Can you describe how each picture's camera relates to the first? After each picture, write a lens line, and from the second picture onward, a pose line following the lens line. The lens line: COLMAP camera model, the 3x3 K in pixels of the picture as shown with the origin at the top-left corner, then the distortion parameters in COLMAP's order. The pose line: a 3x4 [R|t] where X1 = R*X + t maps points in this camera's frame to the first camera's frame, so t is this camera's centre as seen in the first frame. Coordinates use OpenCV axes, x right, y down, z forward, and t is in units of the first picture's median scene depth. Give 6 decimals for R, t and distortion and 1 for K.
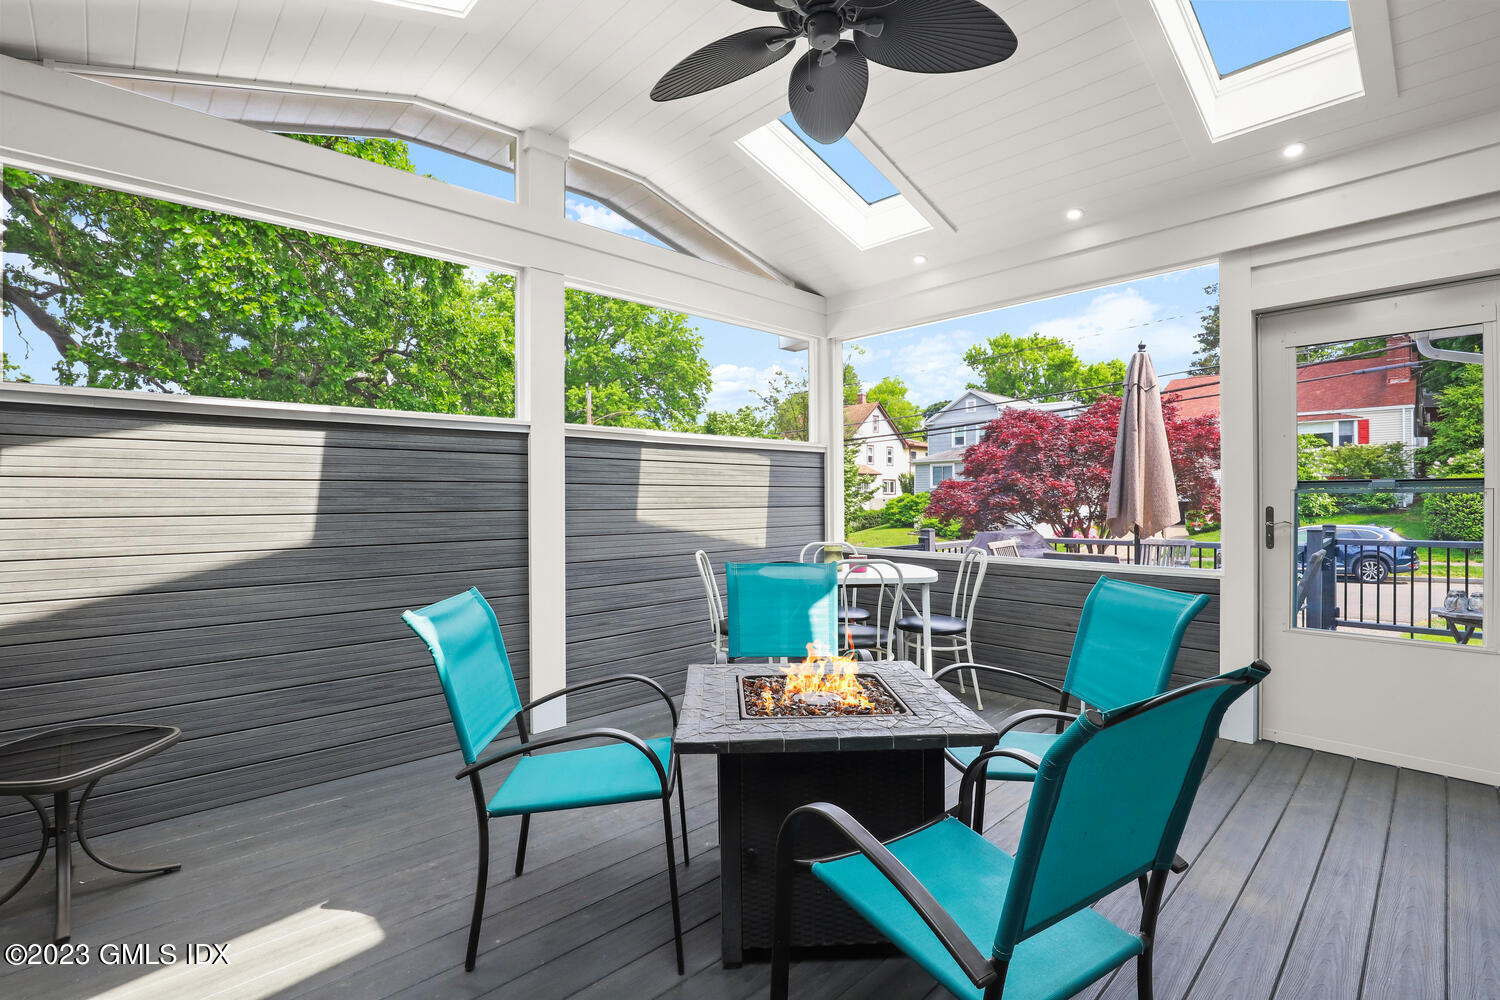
lens RADIAL K [[666.8, 0, 744.7], [0, 666.8, 504.9], [0, 0, 1]] dist [-0.036487, 0.000439]
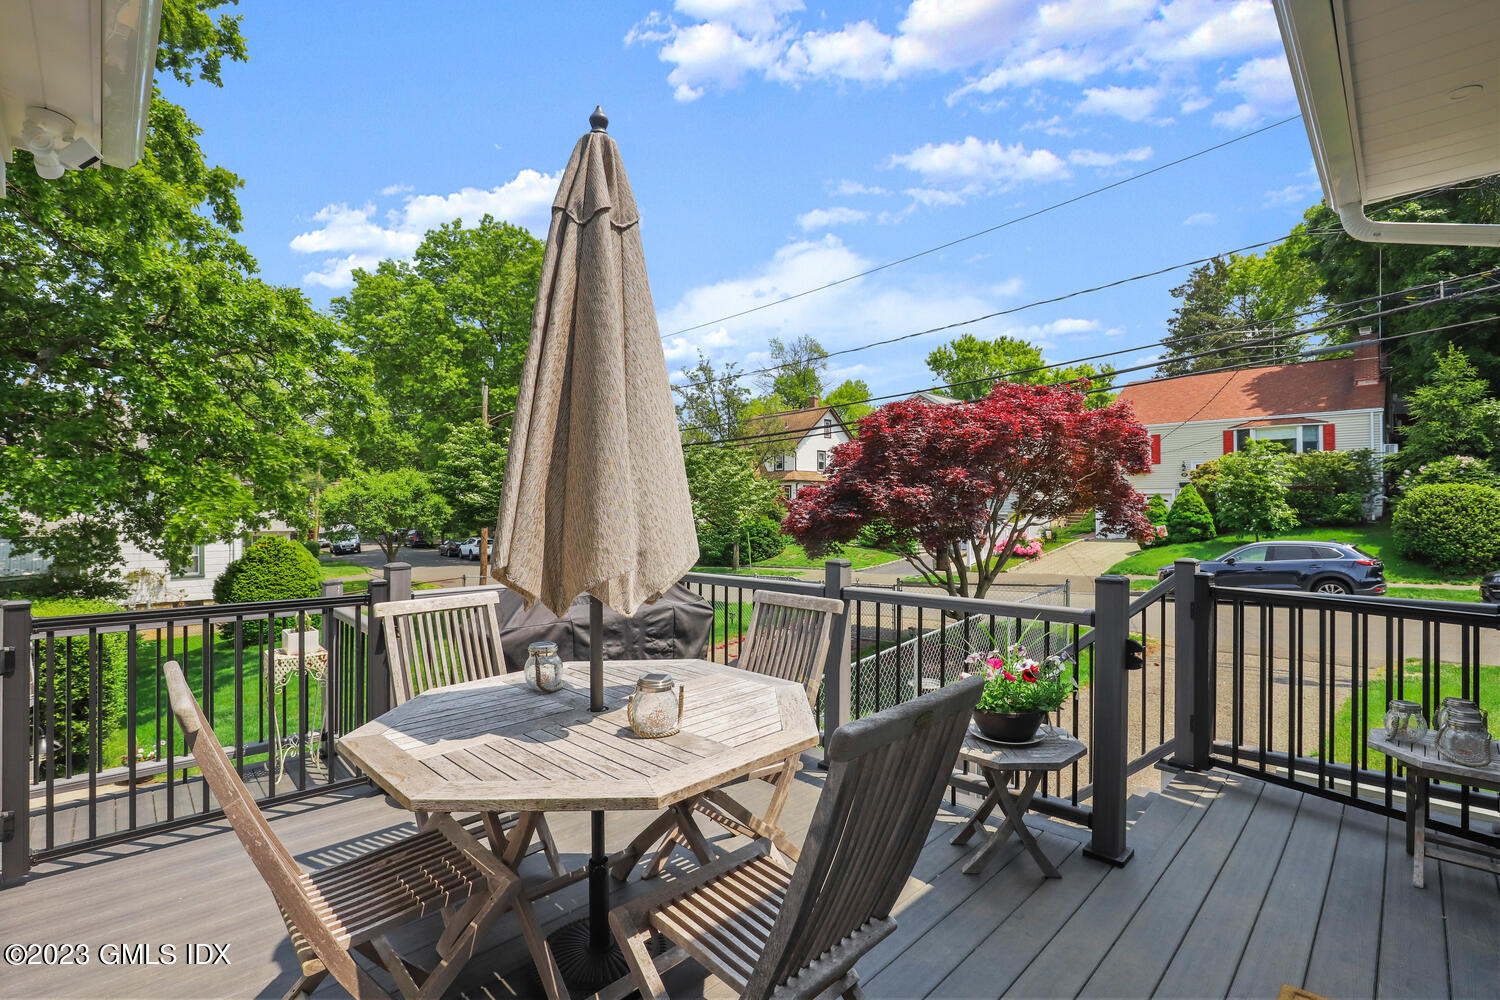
lens RADIAL K [[666.8, 0, 744.7], [0, 666.8, 504.9], [0, 0, 1]] dist [-0.036487, 0.000439]
pose [[0.999765, 0.007650, 0.020263, 0.115844], [-0.007443, 0.999919, -0.010277, -0.002362], [-0.020340, 0.010124, 0.999742, 0.101891]]
